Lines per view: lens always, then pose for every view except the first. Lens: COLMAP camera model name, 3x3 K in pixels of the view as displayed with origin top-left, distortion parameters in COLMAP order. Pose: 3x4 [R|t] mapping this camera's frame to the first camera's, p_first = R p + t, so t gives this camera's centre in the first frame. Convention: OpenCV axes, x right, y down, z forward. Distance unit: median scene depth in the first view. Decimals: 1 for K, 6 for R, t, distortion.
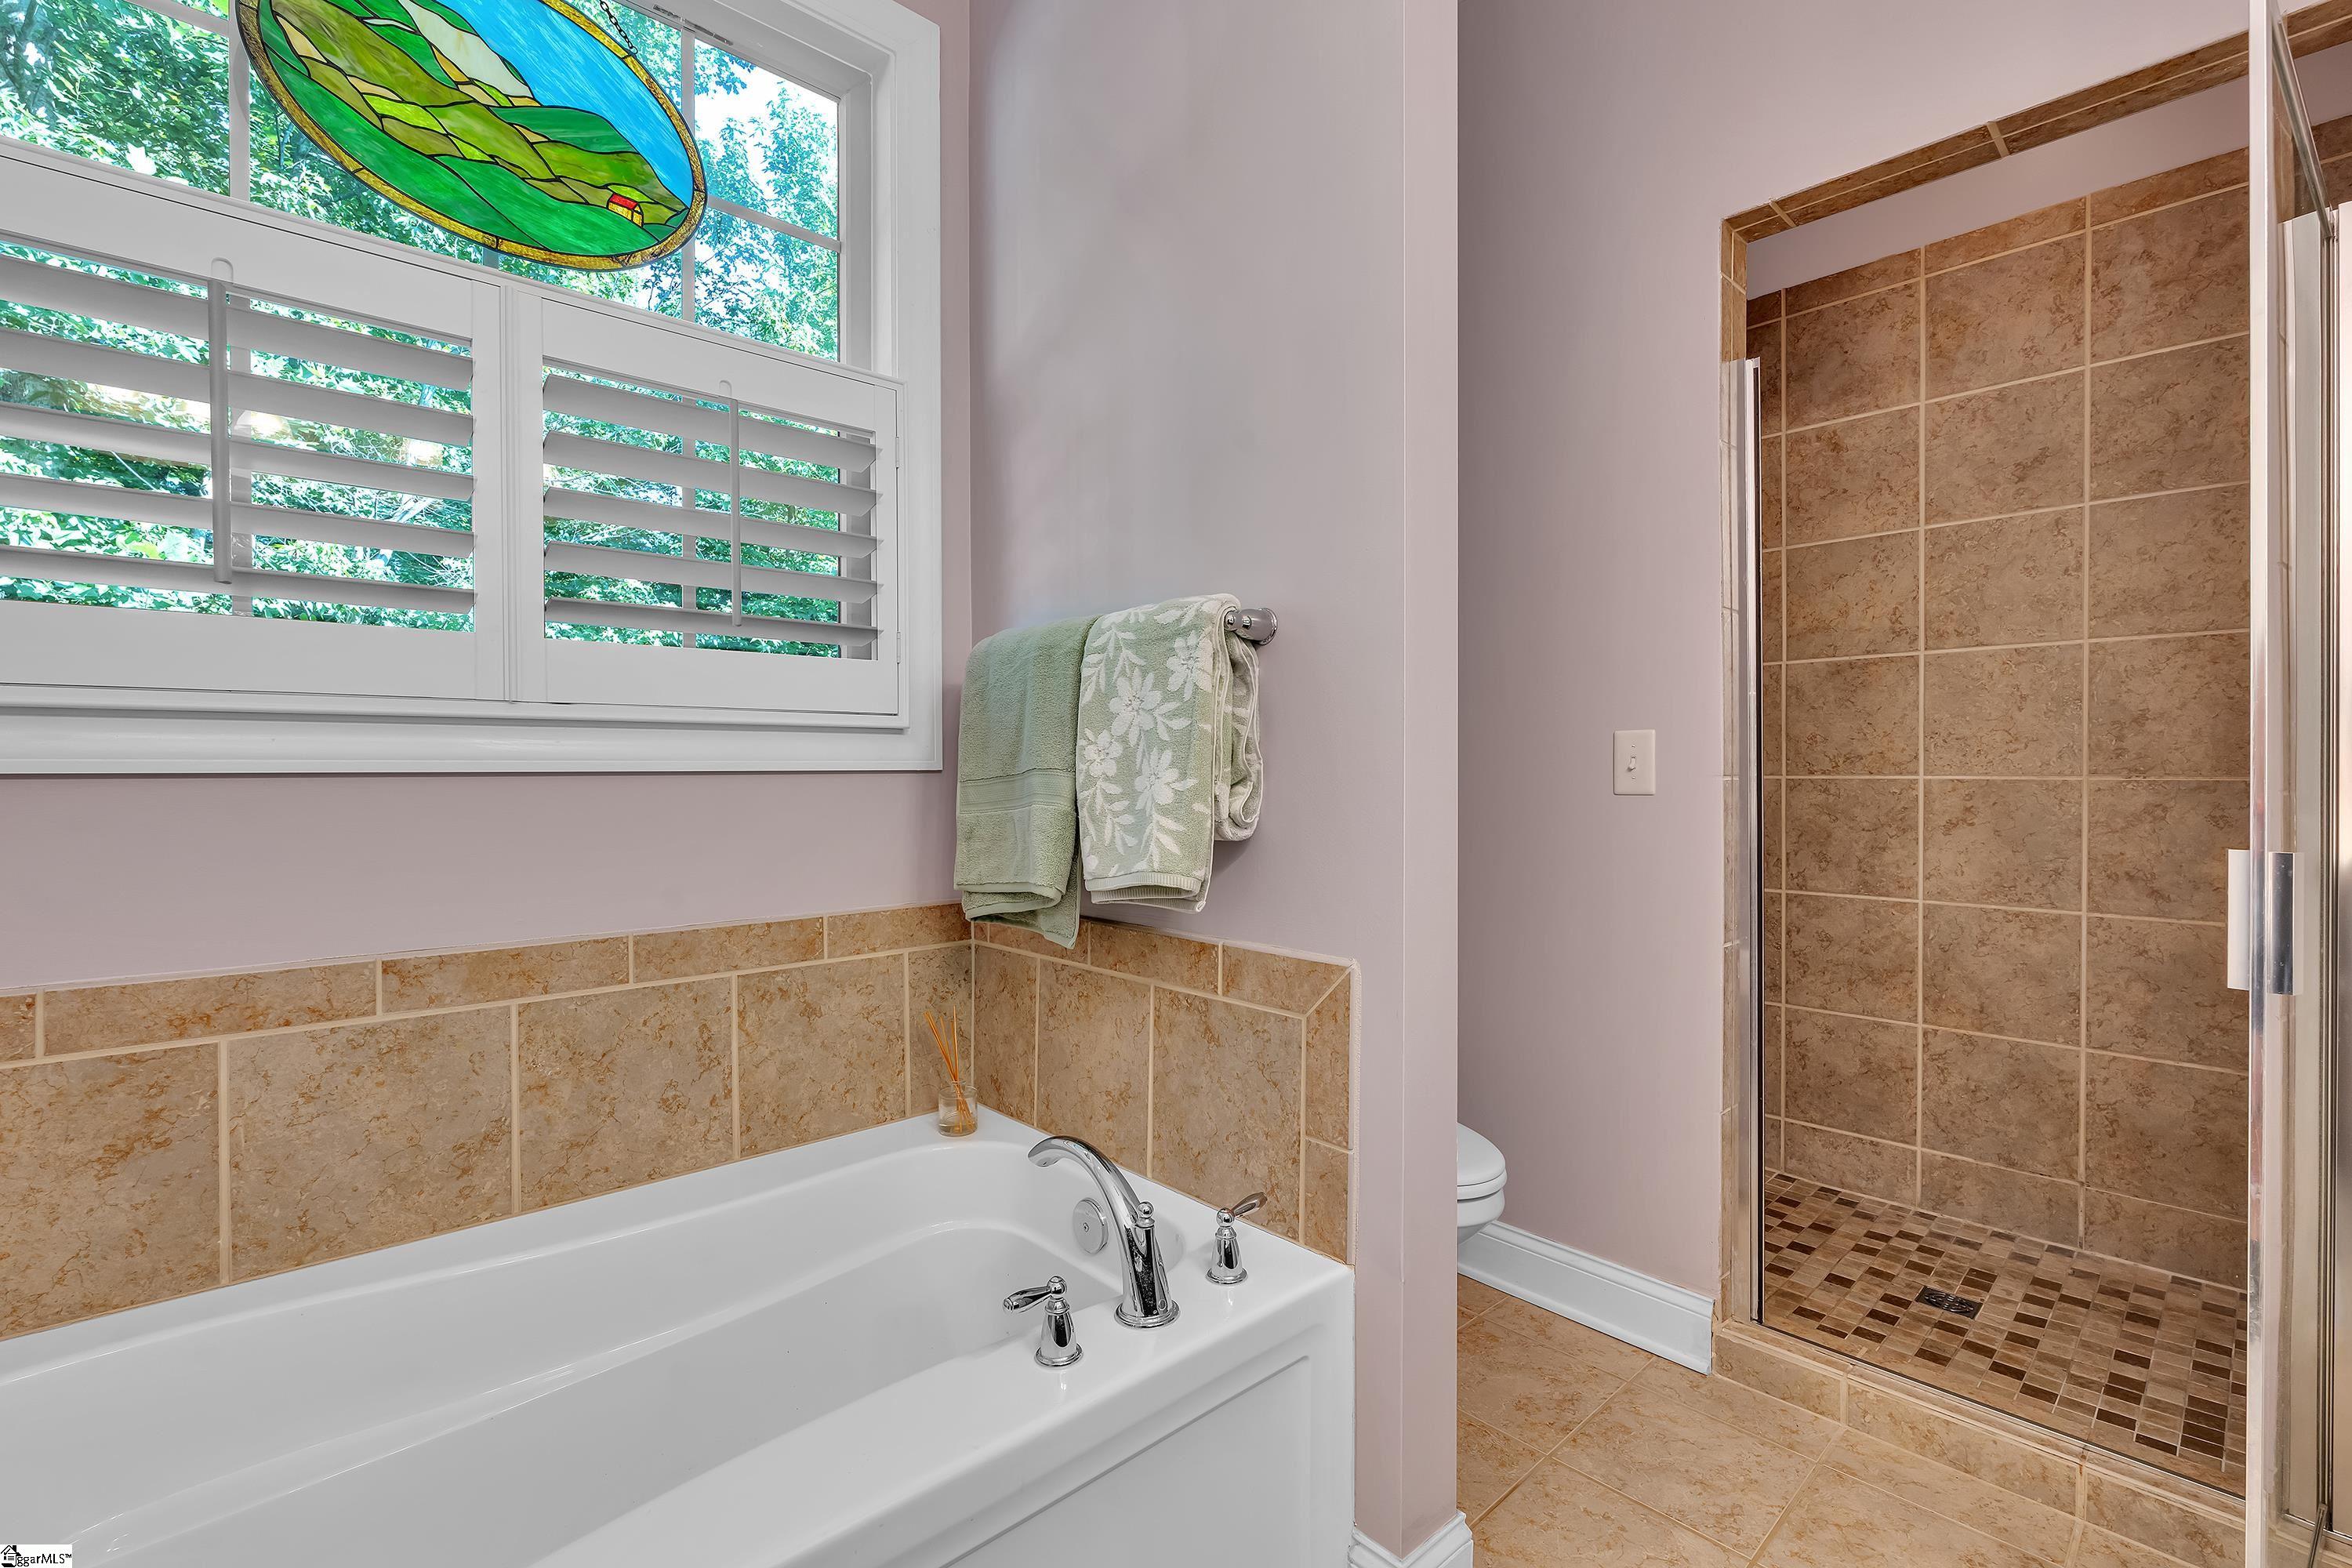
lens RADIAL K [[1034.9, 0, 1150.8], [0, 1034.9, 776.7], [0, 0, 1]] dist [-0.006960, 0.000684]
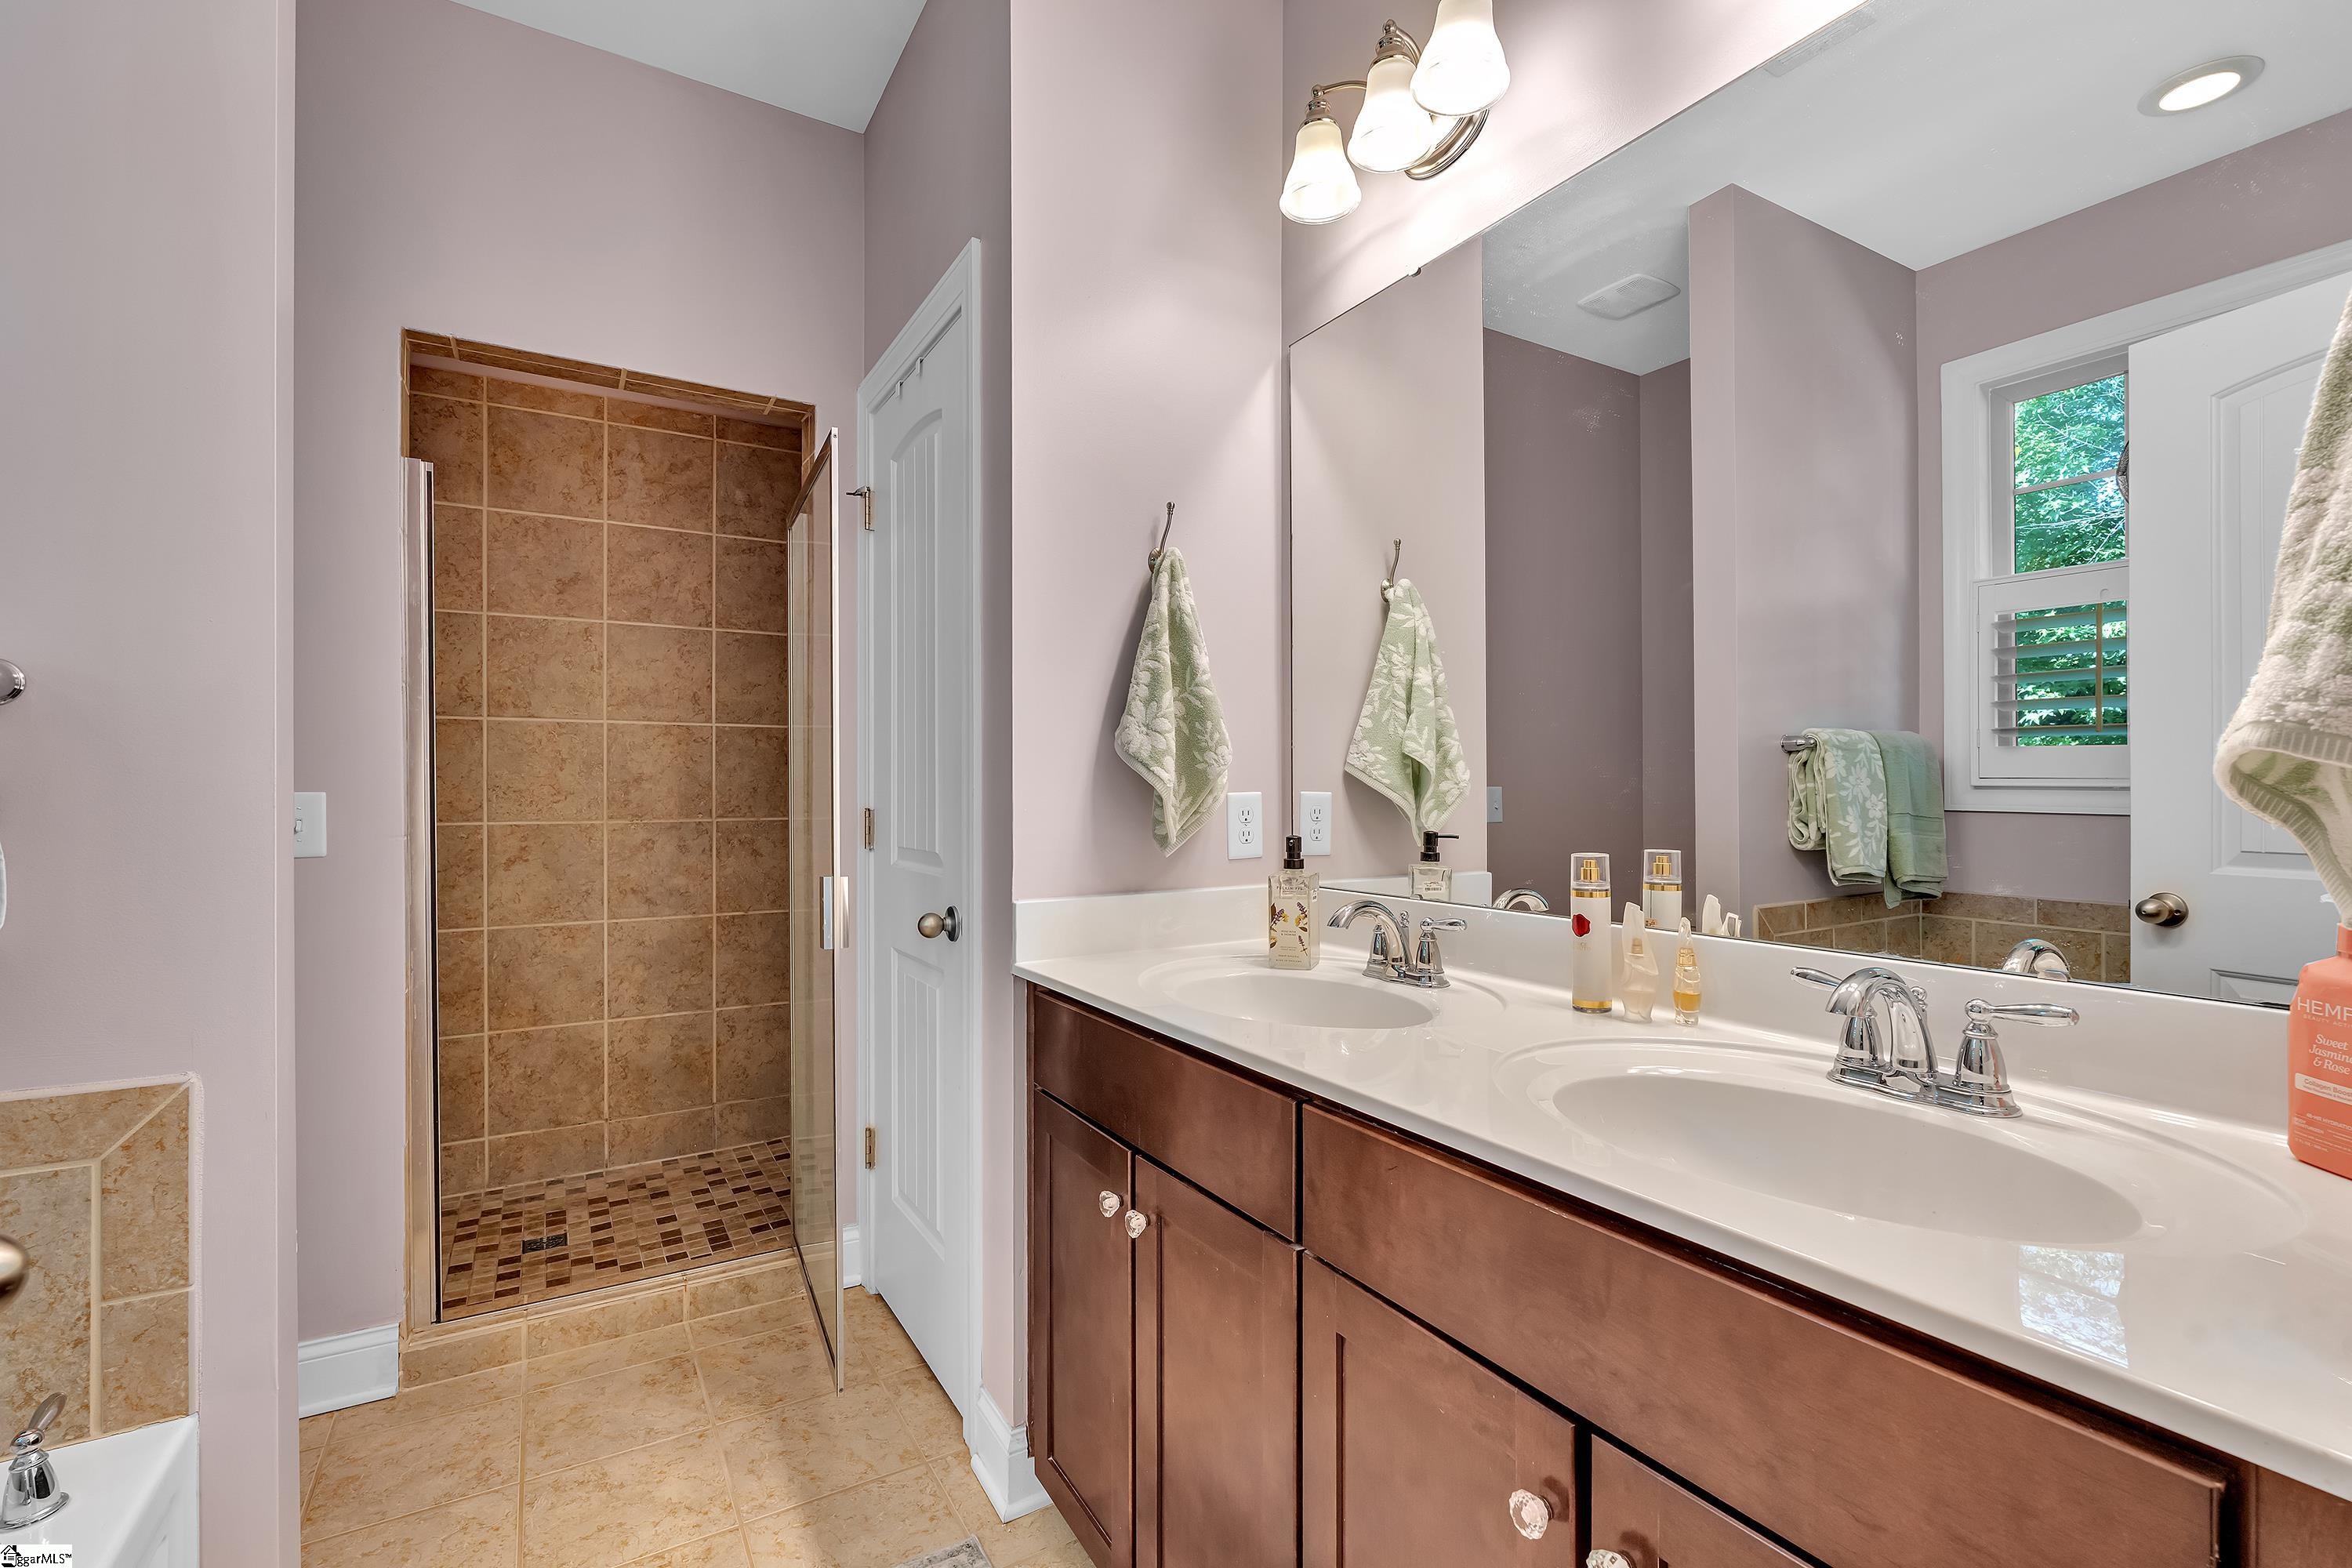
lens RADIAL K [[1034.9, 0, 1156.0], [0, 1034.9, 780.6], [0, 0, 1]] dist [-0.006960, 0.000684]
pose [[0.214920, 0.006067, 0.976613, -0.274706], [0.011358, 0.999898, -0.008712, -0.033022], [-0.976566, 0.012965, 0.214829, -0.008527]]
